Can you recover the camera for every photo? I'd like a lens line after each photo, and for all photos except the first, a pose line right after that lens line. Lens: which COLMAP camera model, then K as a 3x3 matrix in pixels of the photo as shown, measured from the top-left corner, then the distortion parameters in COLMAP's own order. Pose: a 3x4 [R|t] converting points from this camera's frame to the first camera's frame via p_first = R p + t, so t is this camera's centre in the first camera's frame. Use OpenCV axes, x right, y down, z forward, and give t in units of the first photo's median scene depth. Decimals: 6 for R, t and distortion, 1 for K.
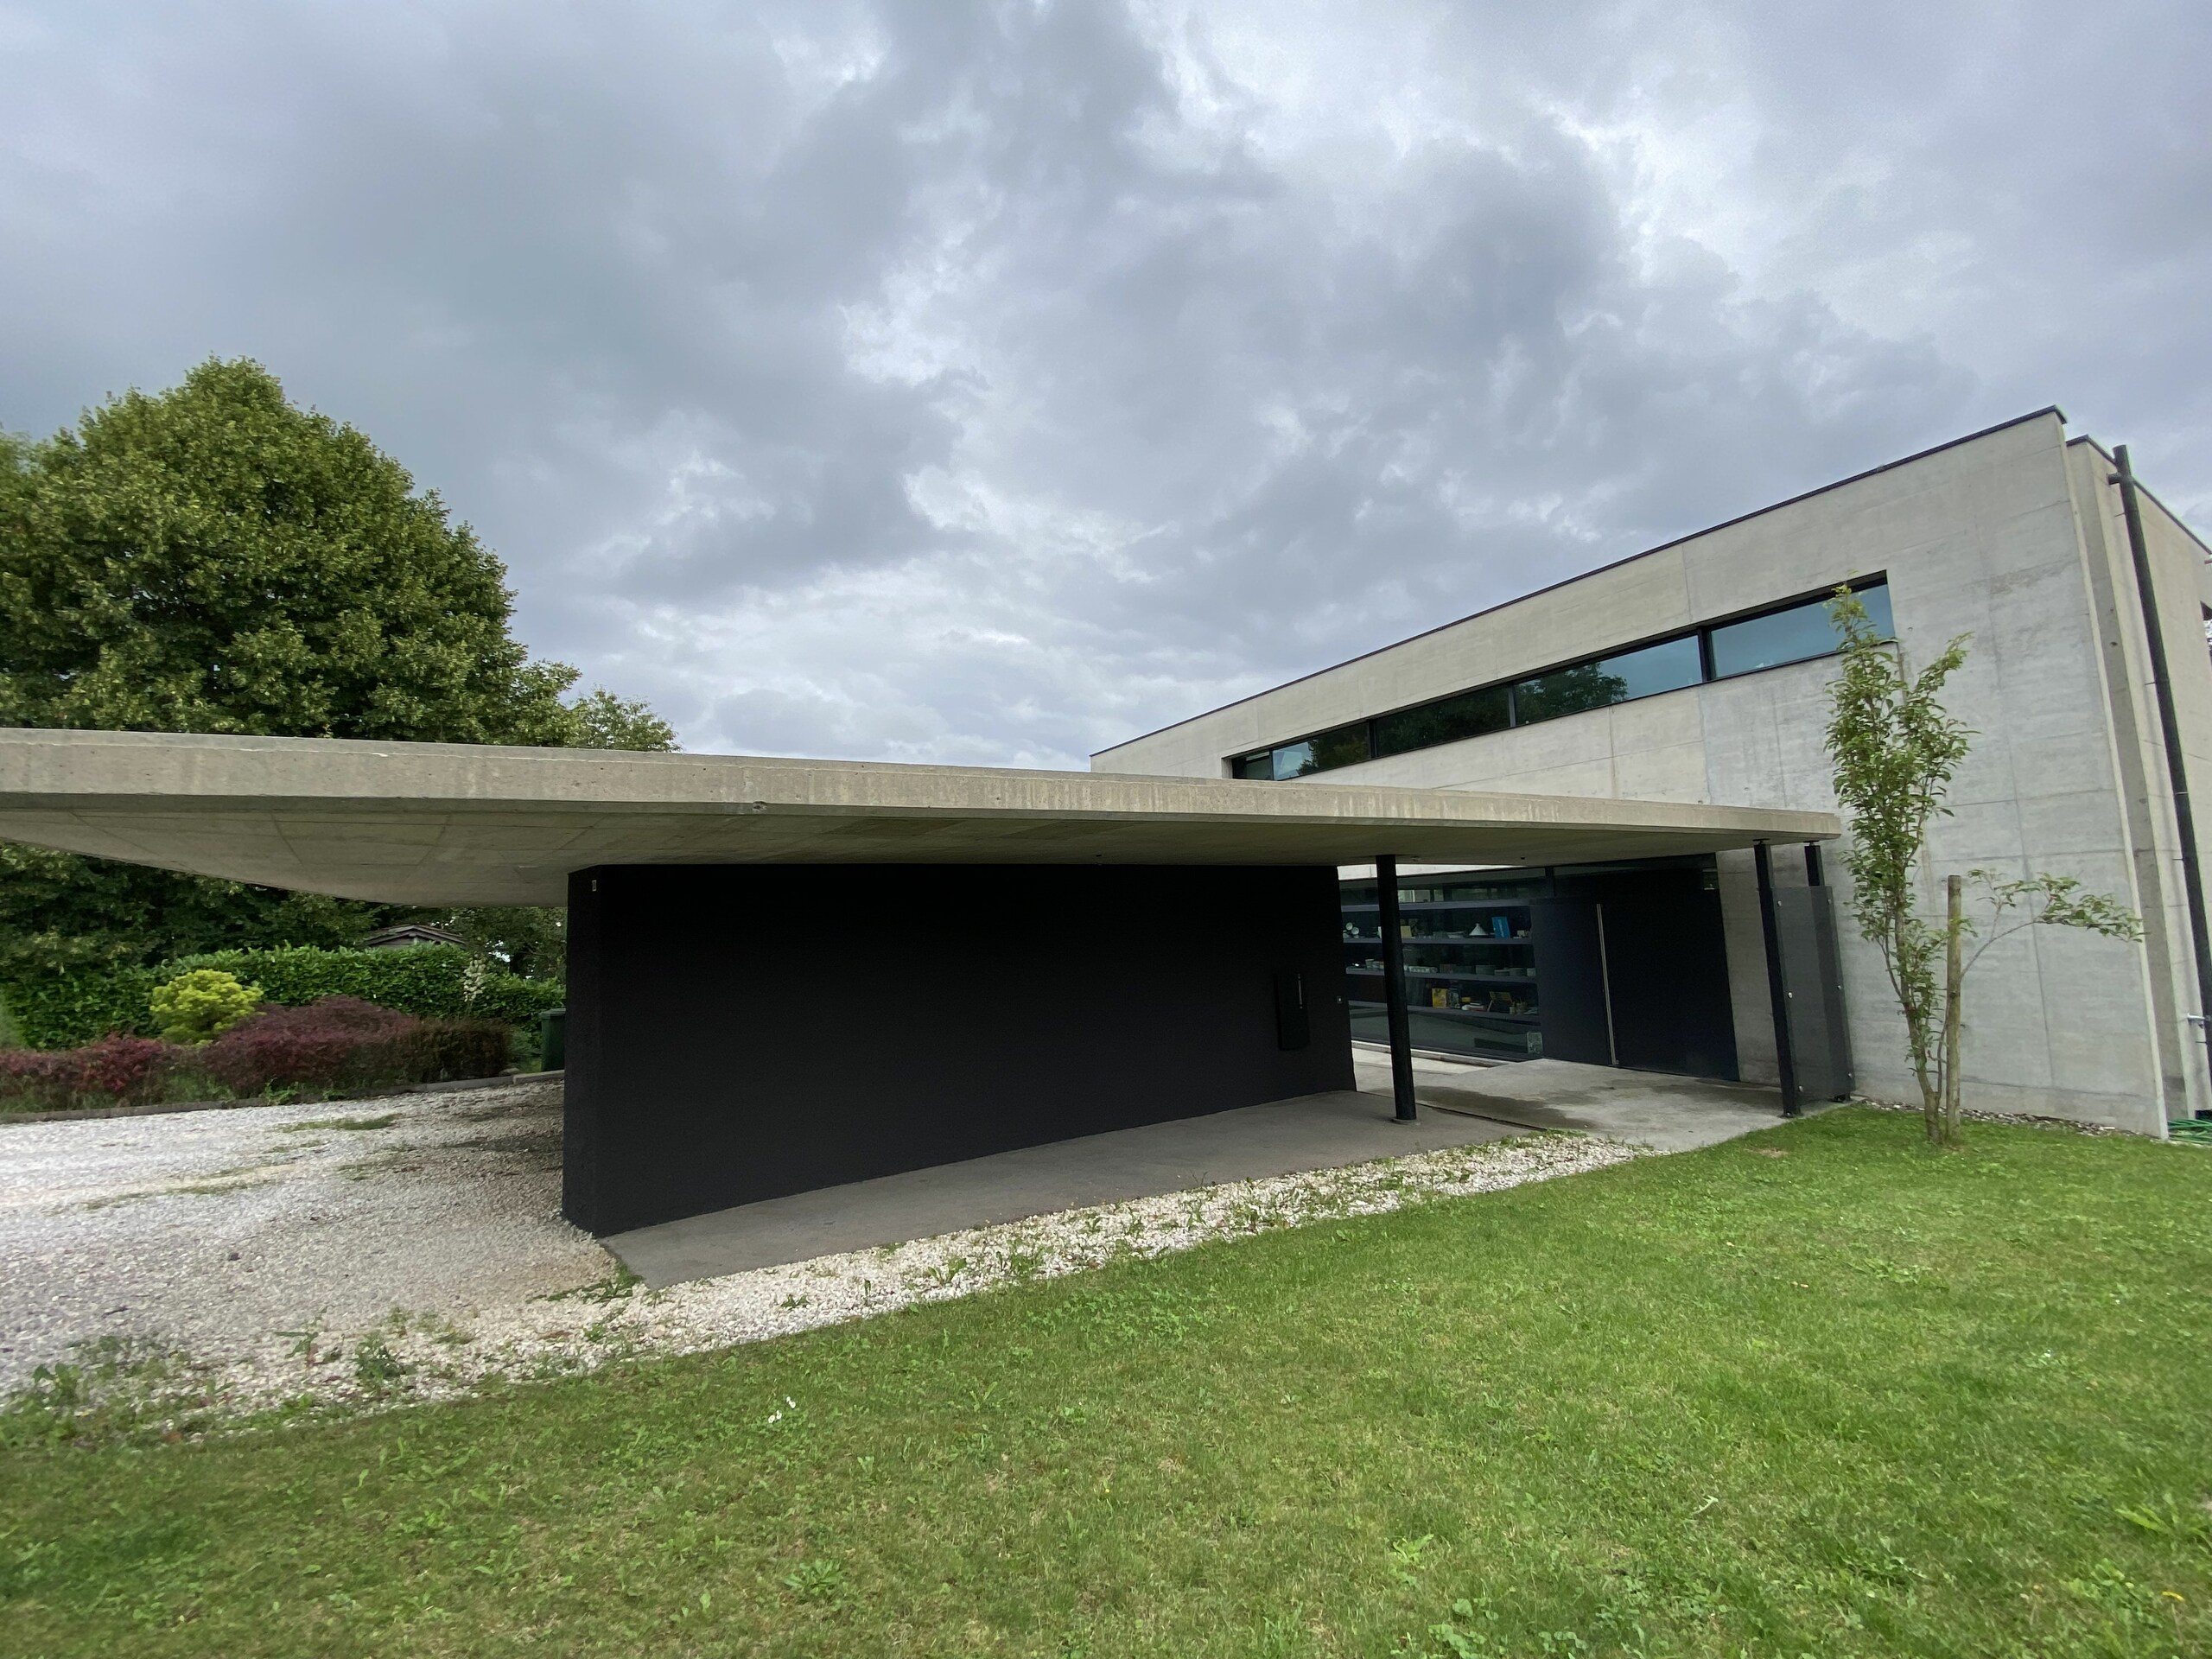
lens RADIAL K [[884.5, 0, 1151.6], [0, 884.5, 818.5], [0, 0, 1]] dist [0.028474, -0.024811]
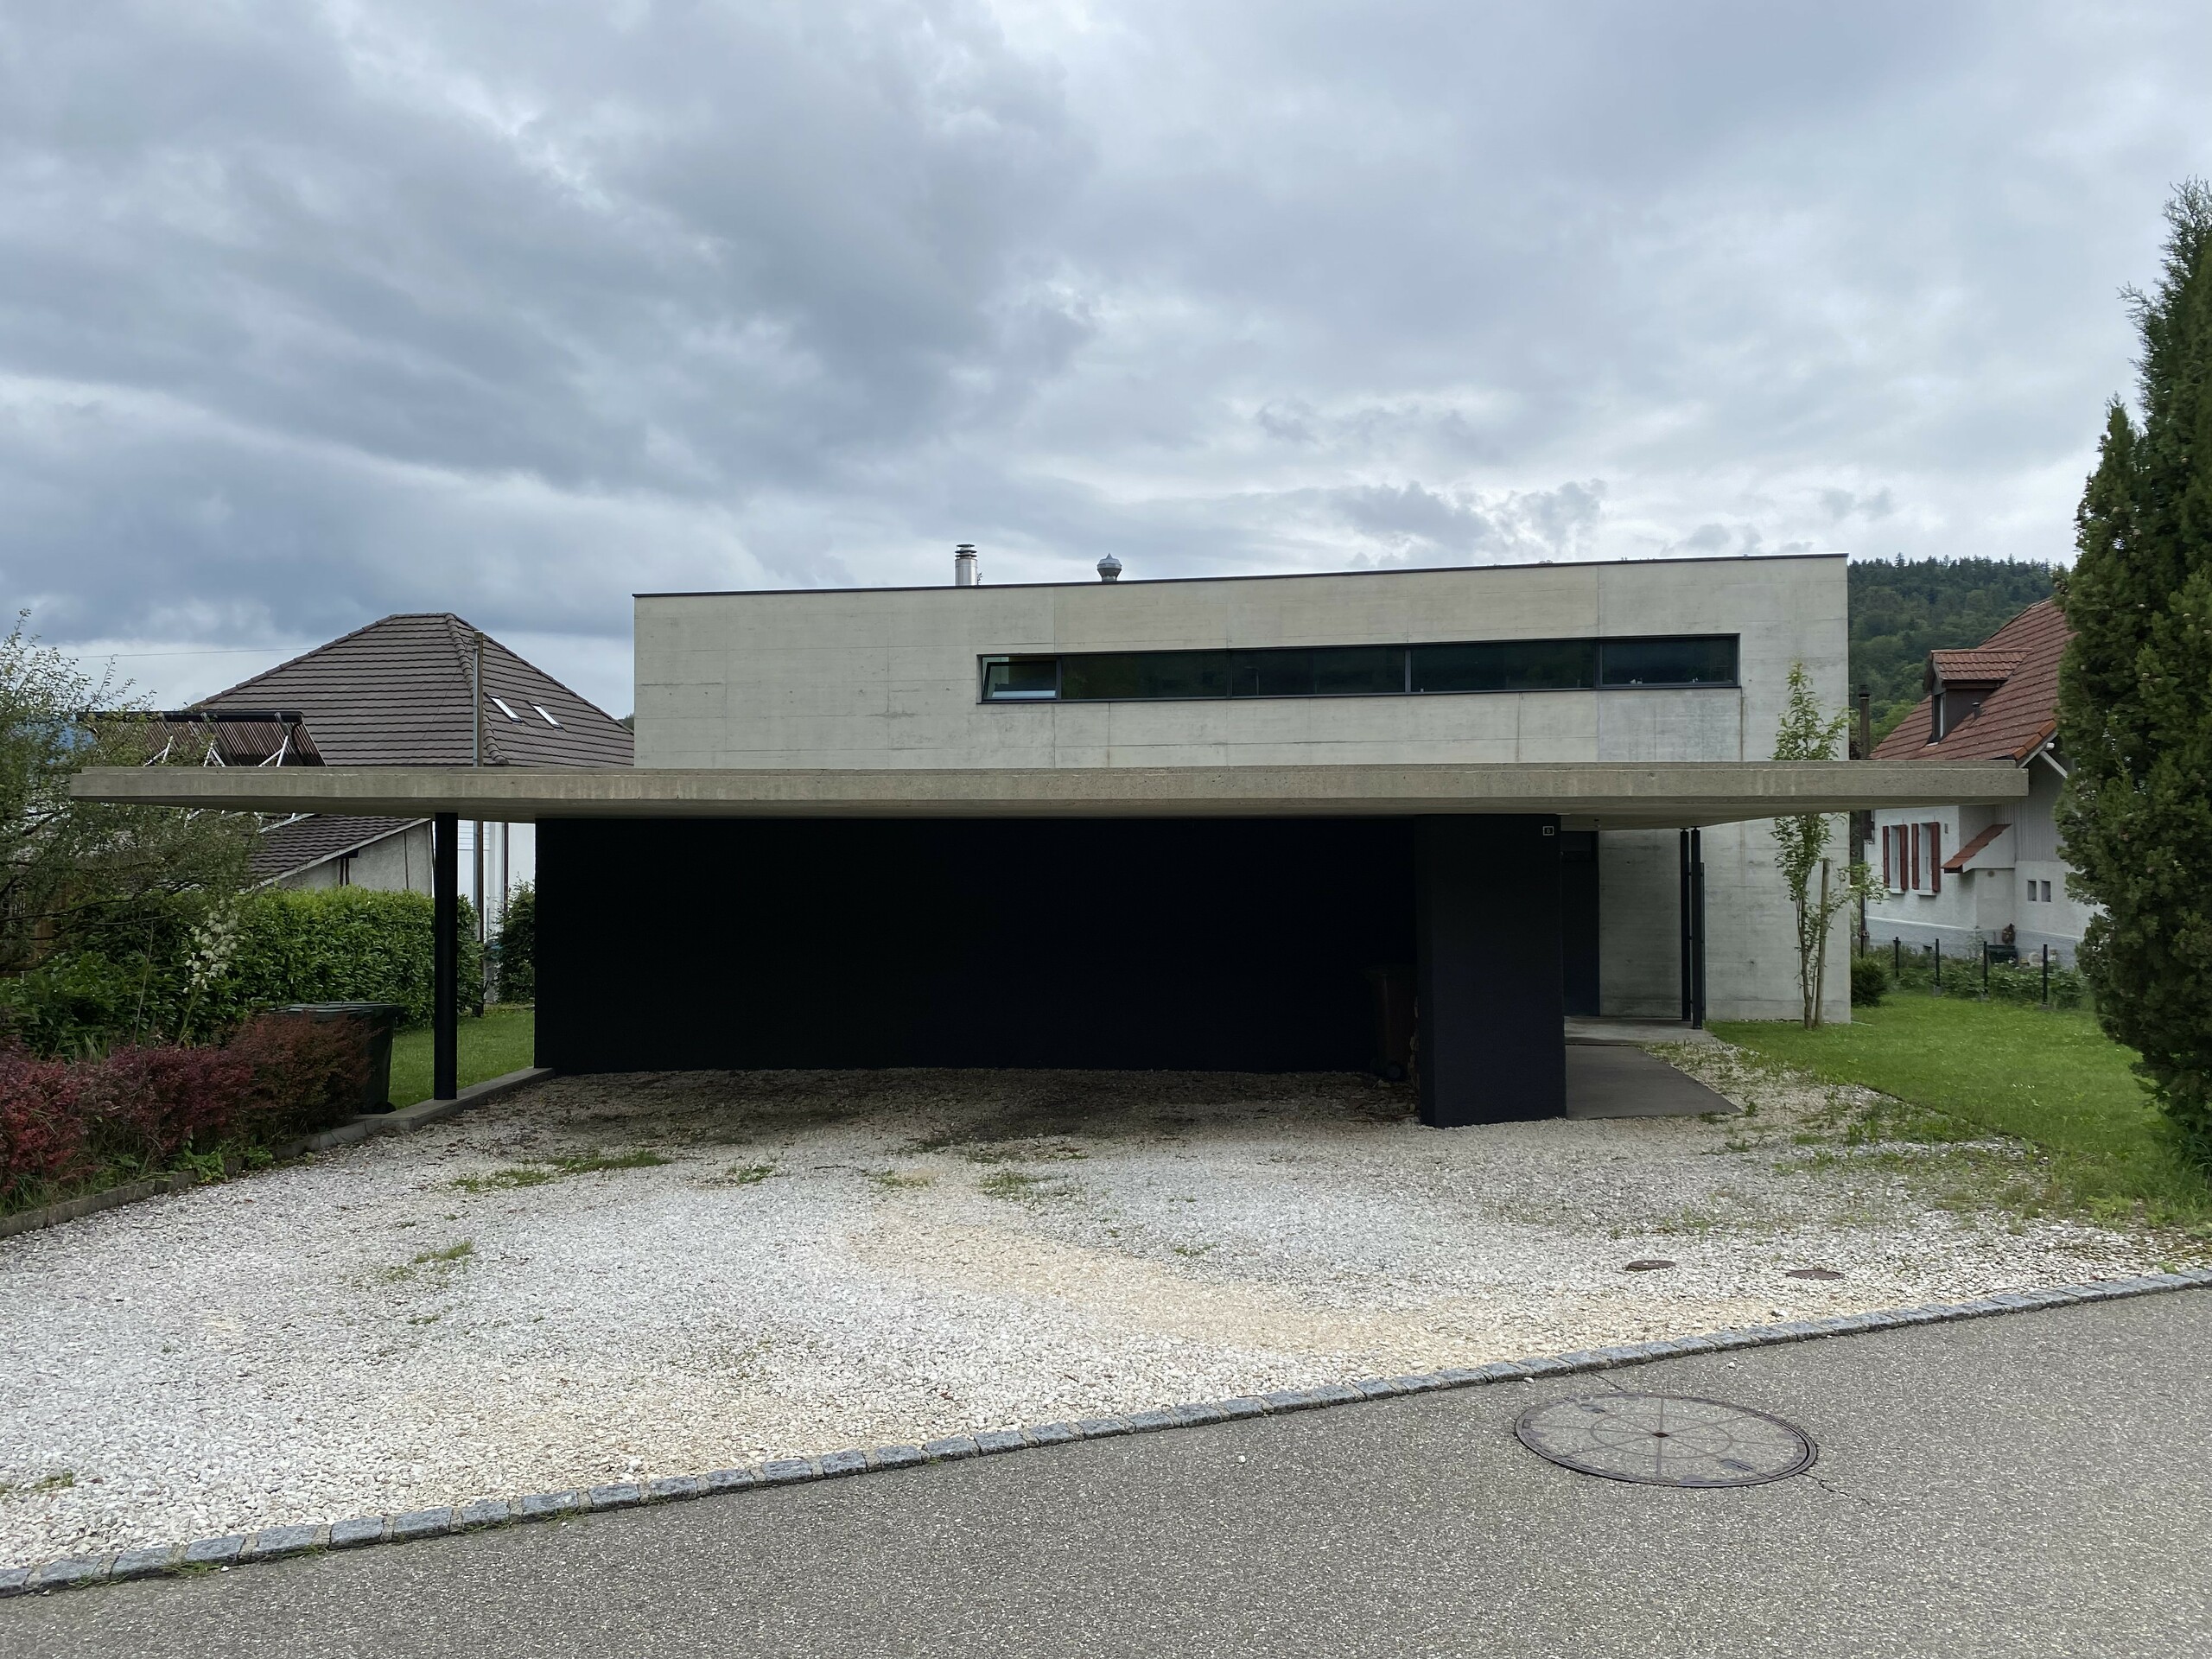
lens RADIAL K [[1827.1, 0, 1106.0], [0, 1827.1, 829.5], [0, 0, 1]] dist [0.038644, -0.000374]
pose [[0.629393, 0.046622, 0.775687, -0.213629], [-0.112182, 0.993194, 0.031329, 0.004246], [-0.768947, -0.106736, 0.630339, -0.006188]]
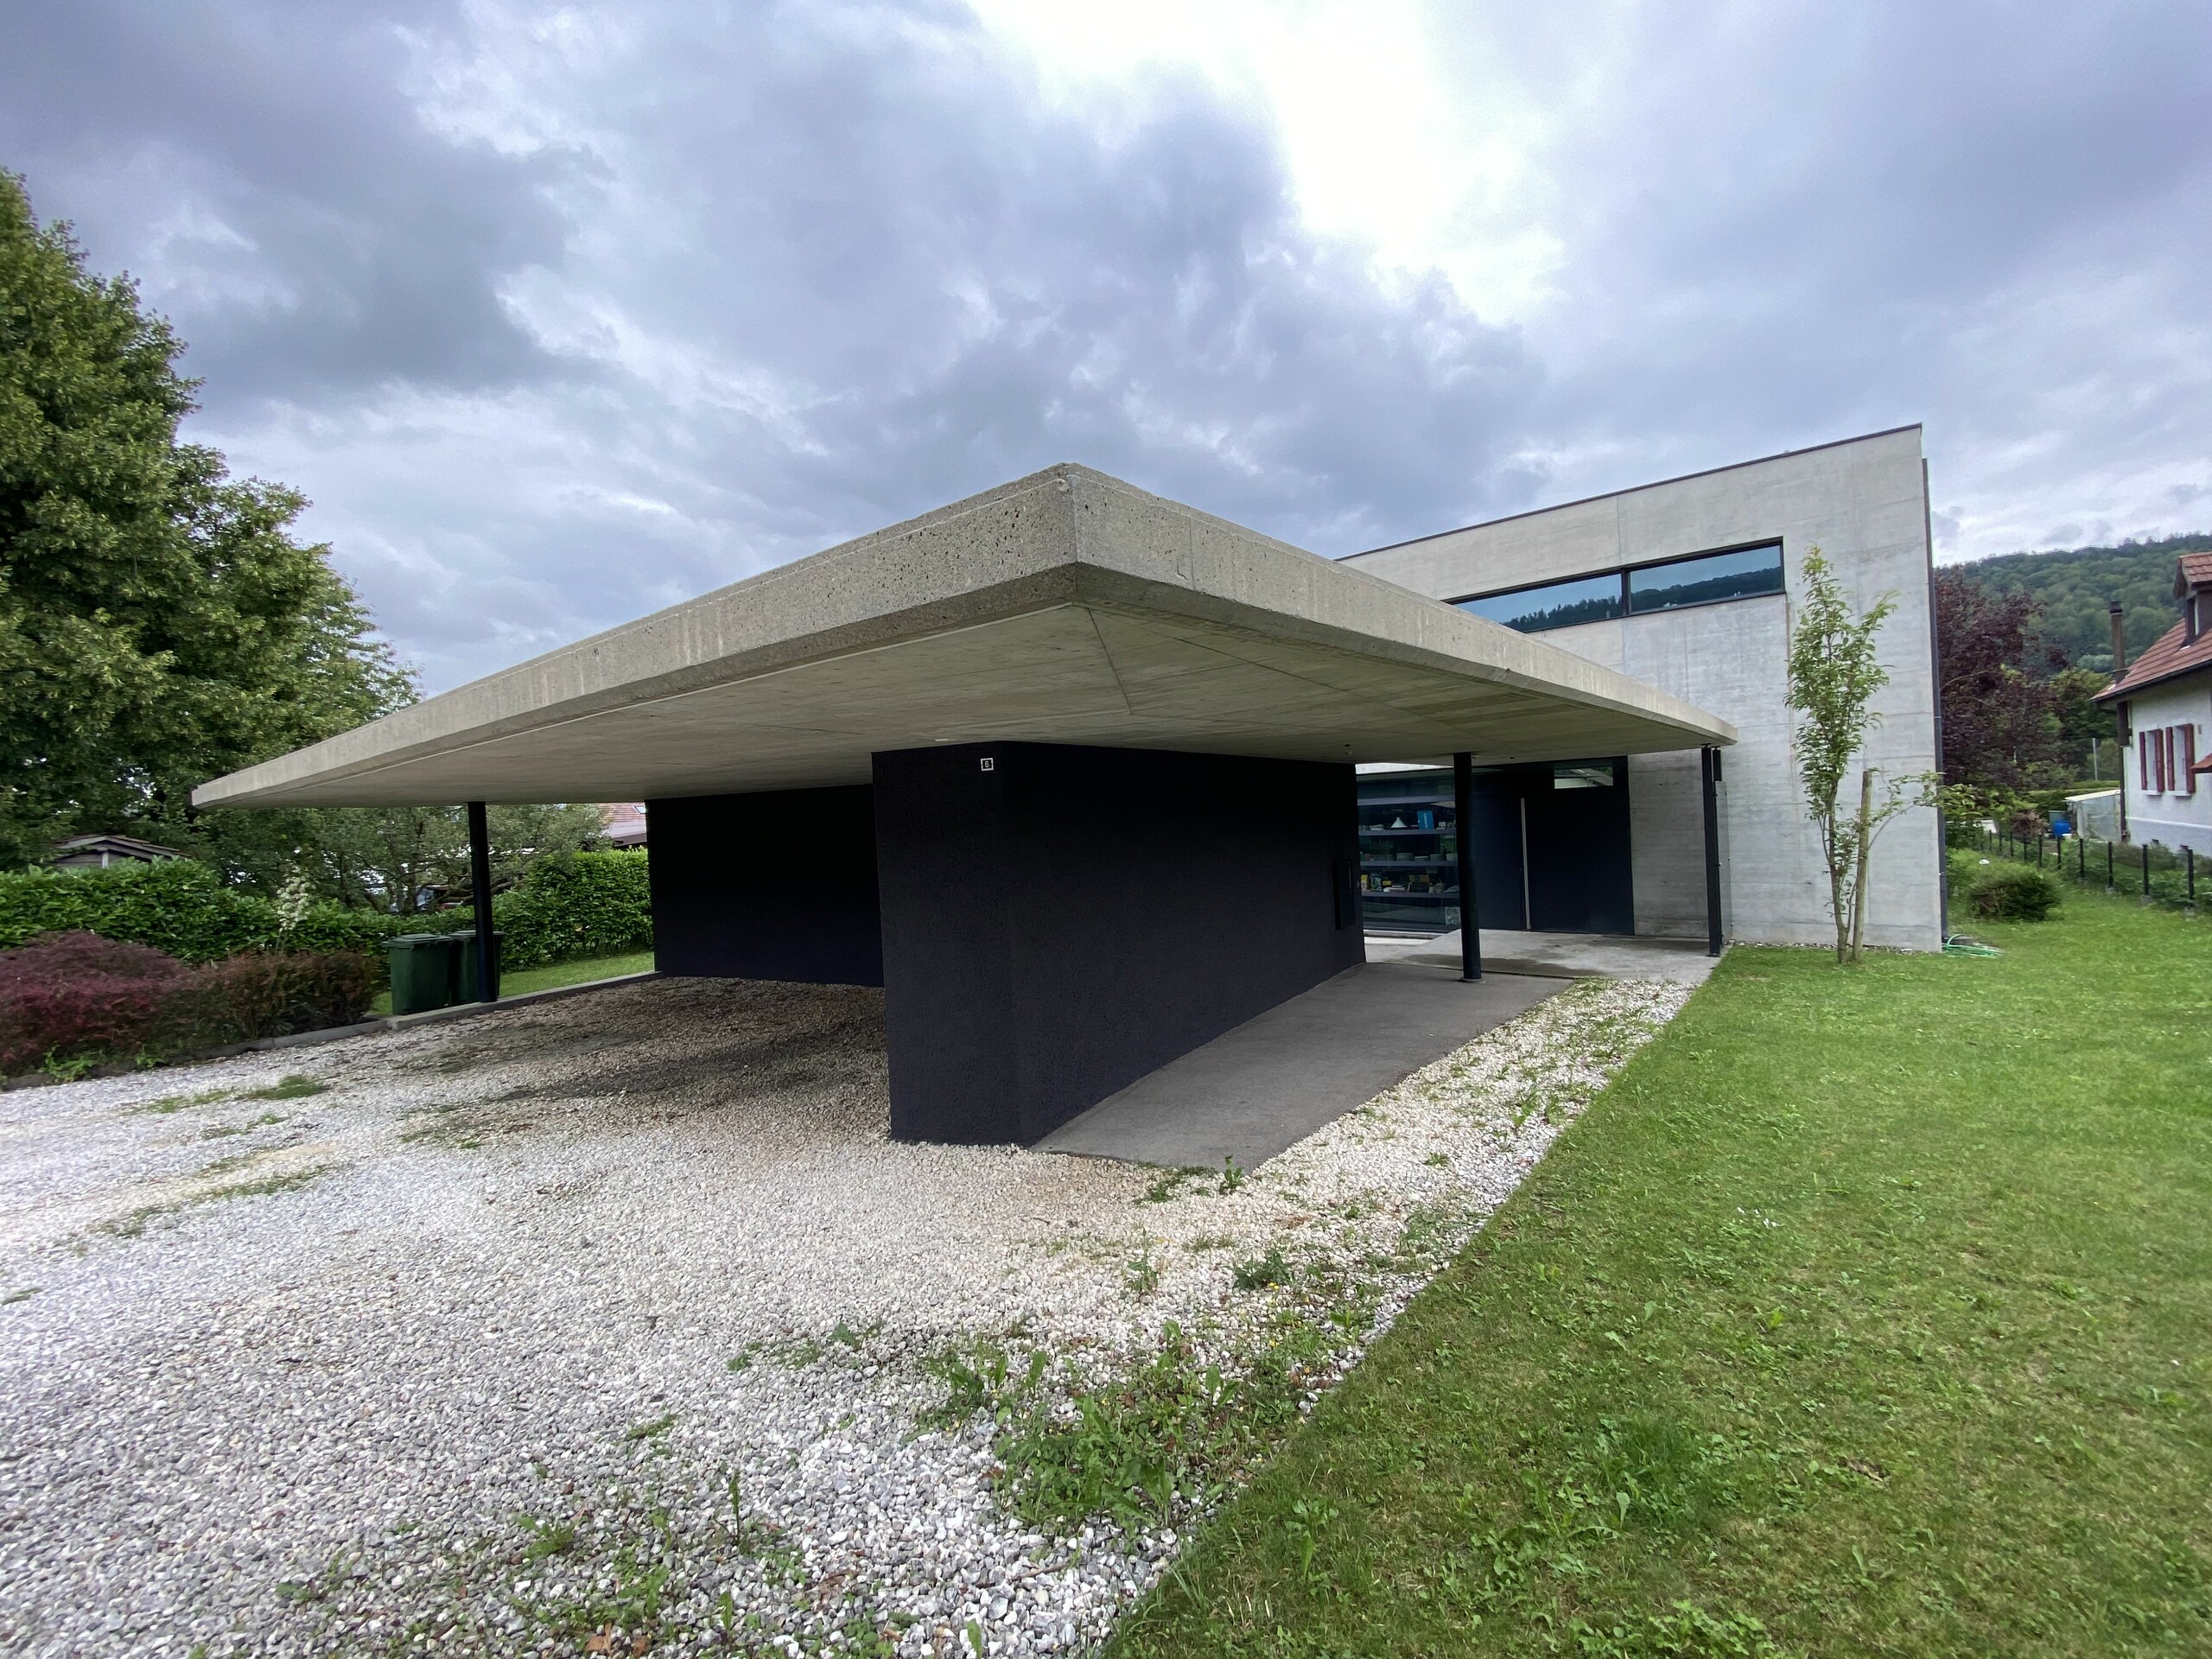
lens RADIAL K [[885.7, 0, 1106.0], [0, 885.7, 829.5], [0, 0, 1]] dist [0.005966, -0.012979]
pose [[0.940159, -0.014642, 0.340422, -0.057606], [-0.025917, 0.993109, 0.114290, 0.002205], [-0.339749, -0.116274, 0.933301, 0.010107]]
